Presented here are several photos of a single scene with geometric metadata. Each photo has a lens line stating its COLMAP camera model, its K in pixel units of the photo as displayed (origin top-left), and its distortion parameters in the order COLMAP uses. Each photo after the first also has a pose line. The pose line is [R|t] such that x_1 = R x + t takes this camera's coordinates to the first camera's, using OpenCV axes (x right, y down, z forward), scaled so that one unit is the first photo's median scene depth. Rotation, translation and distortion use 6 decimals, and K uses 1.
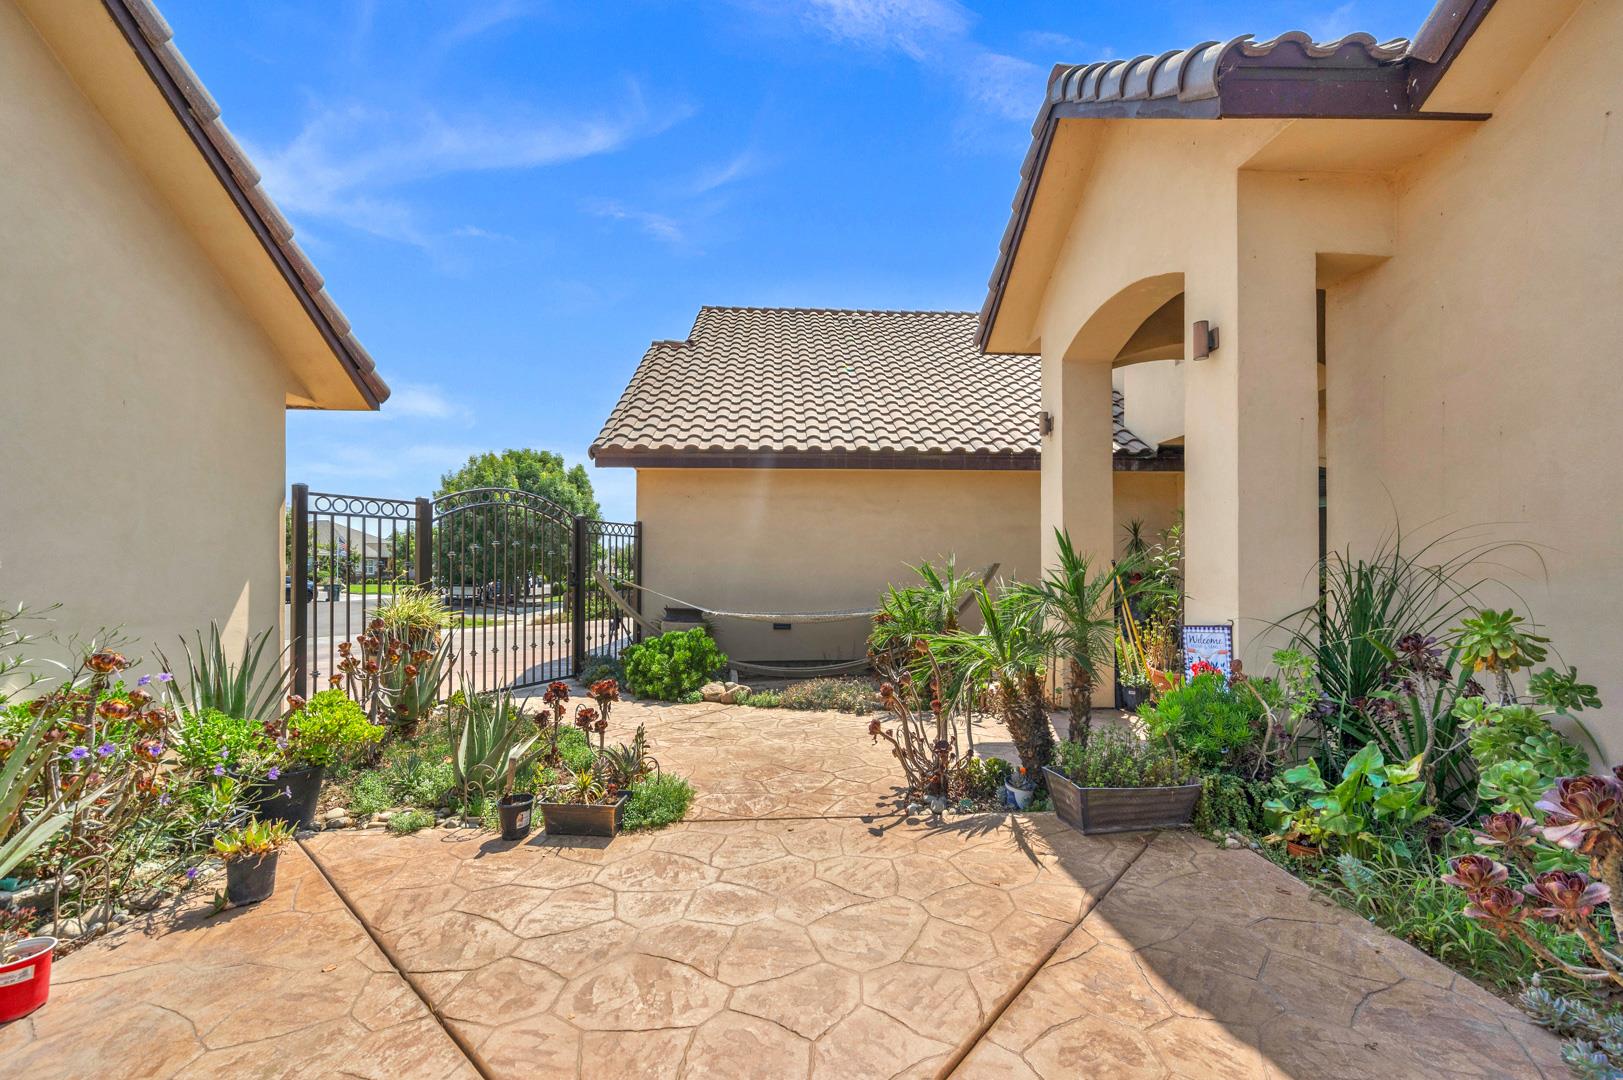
lens RADIAL K [[643.0, 0, 831.5], [0, 643.0, 577.0], [0, 0, 1]] dist [0.001204, -0.003868]
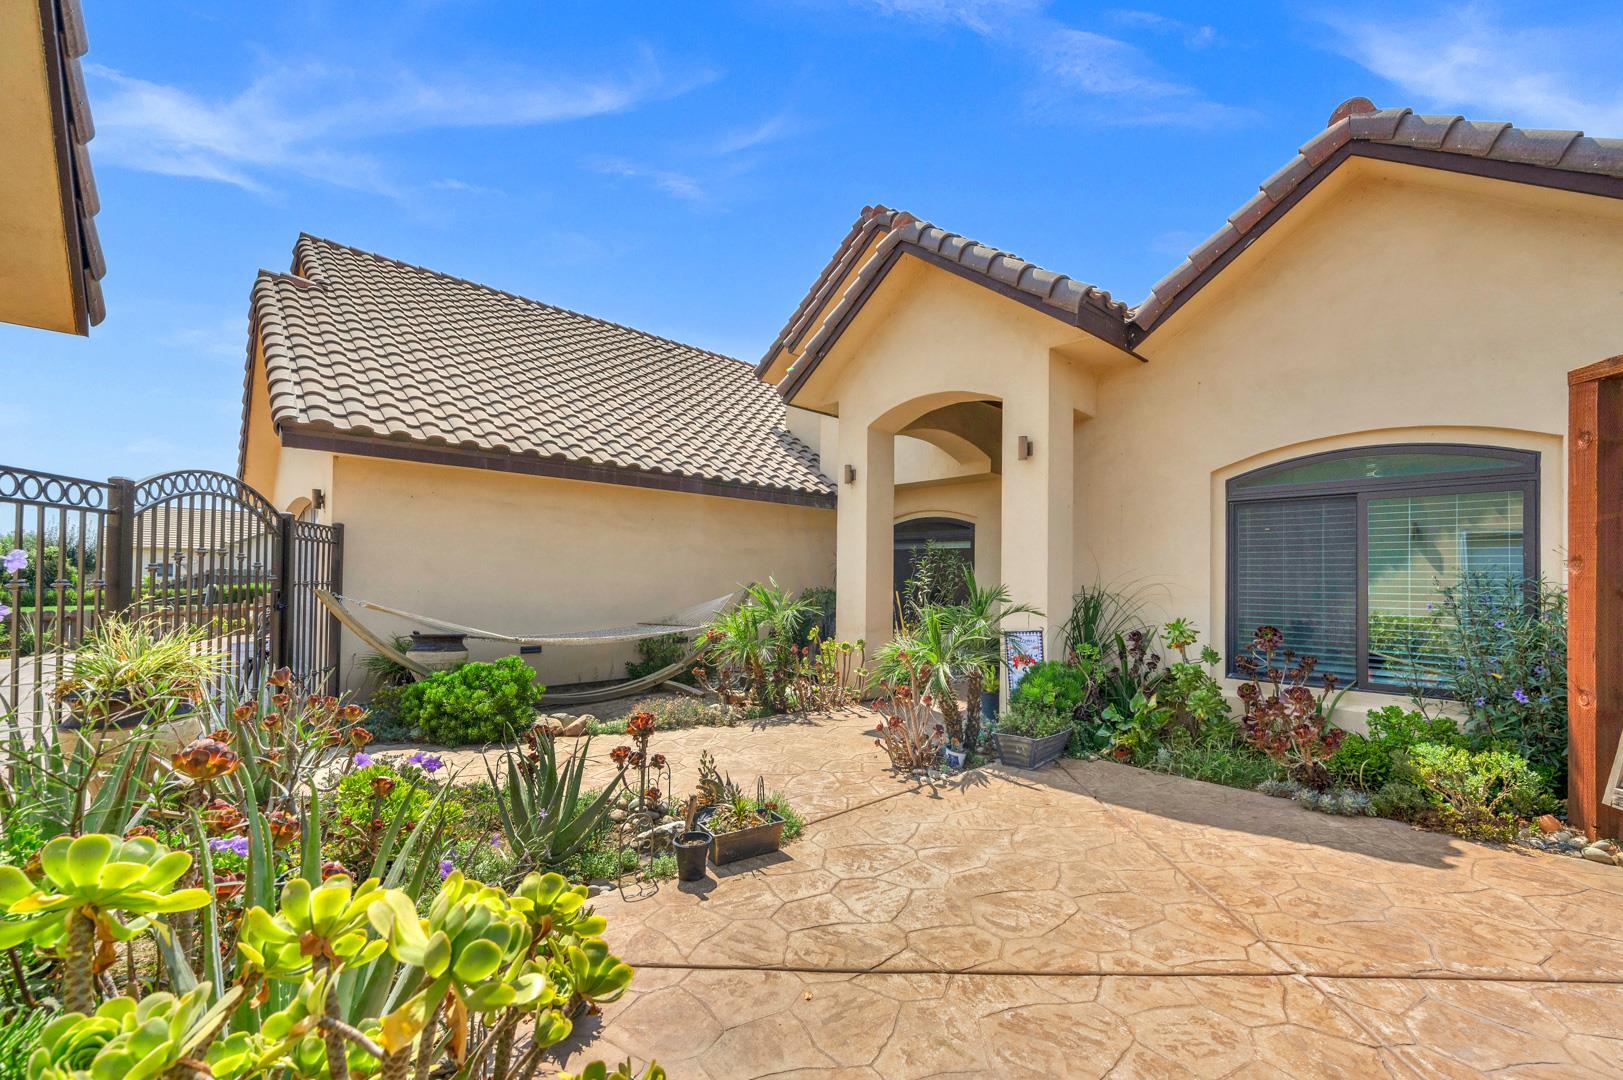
lens RADIAL K [[643.0, 0, 831.5], [0, 643.0, 577.0], [0, 0, 1]] dist [0.001204, -0.003868]
pose [[0.773369, 0.013347, 0.633815, -0.891203], [-0.003066, 0.999845, -0.017314, -0.029532], [-0.633948, 0.011447, 0.773291, 0.105398]]
